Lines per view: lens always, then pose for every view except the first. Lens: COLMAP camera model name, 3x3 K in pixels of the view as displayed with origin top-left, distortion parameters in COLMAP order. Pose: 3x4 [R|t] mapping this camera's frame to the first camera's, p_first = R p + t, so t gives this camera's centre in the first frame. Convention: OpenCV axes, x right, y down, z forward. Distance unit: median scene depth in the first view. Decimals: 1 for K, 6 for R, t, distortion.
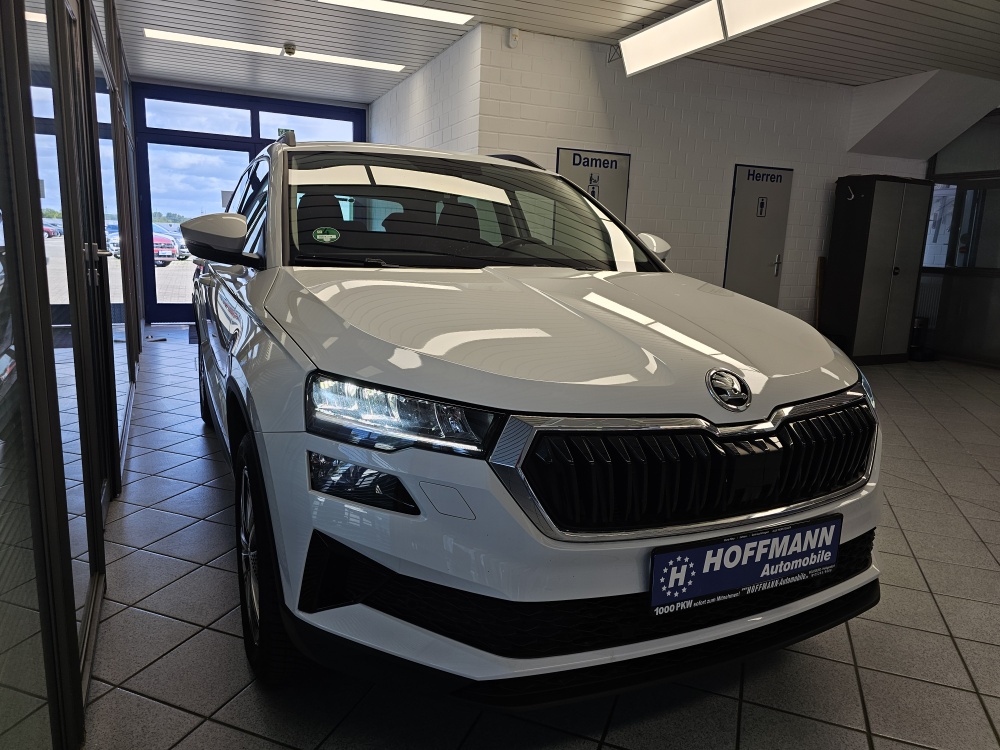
lens RADIAL K [[683.5, 0, 495.7], [0, 683.5, 372.7], [0, 0, 1]] dist [0.032788, -0.044865]
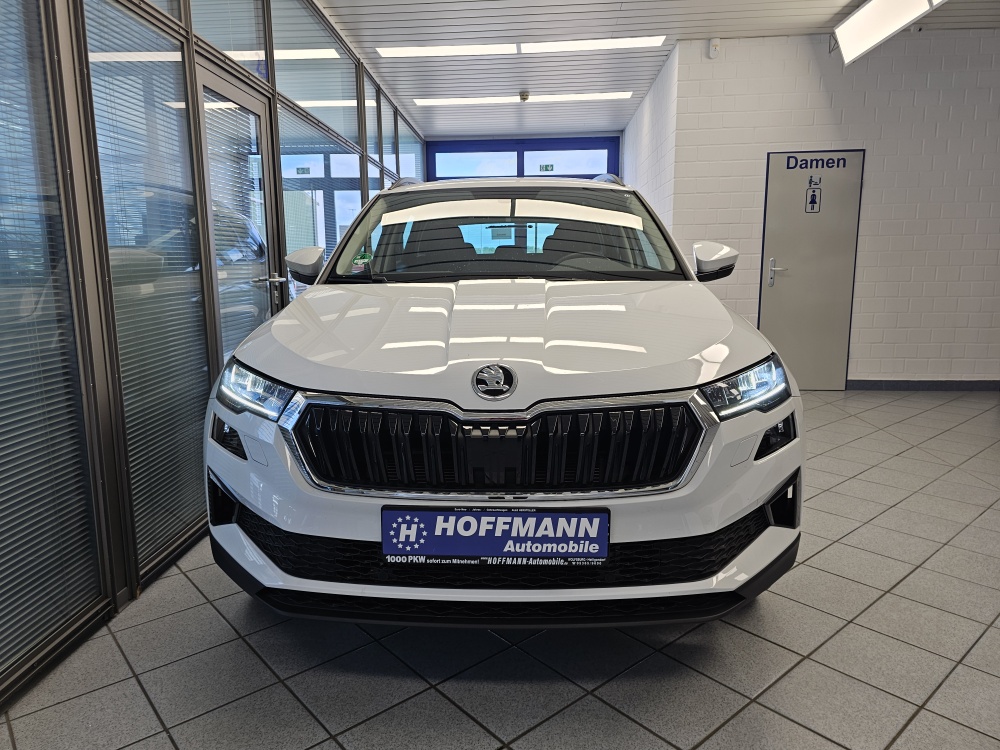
lens RADIAL K [[683.5, 0, 495.7], [0, 683.5, 372.7], [0, 0, 1]] dist [0.032788, -0.044865]
pose [[0.875182, 0.031092, -0.482794, 0.882017], [-0.045985, 0.998761, -0.019039, 0.032983], [0.481604, 0.038864, 0.875527, 0.023861]]
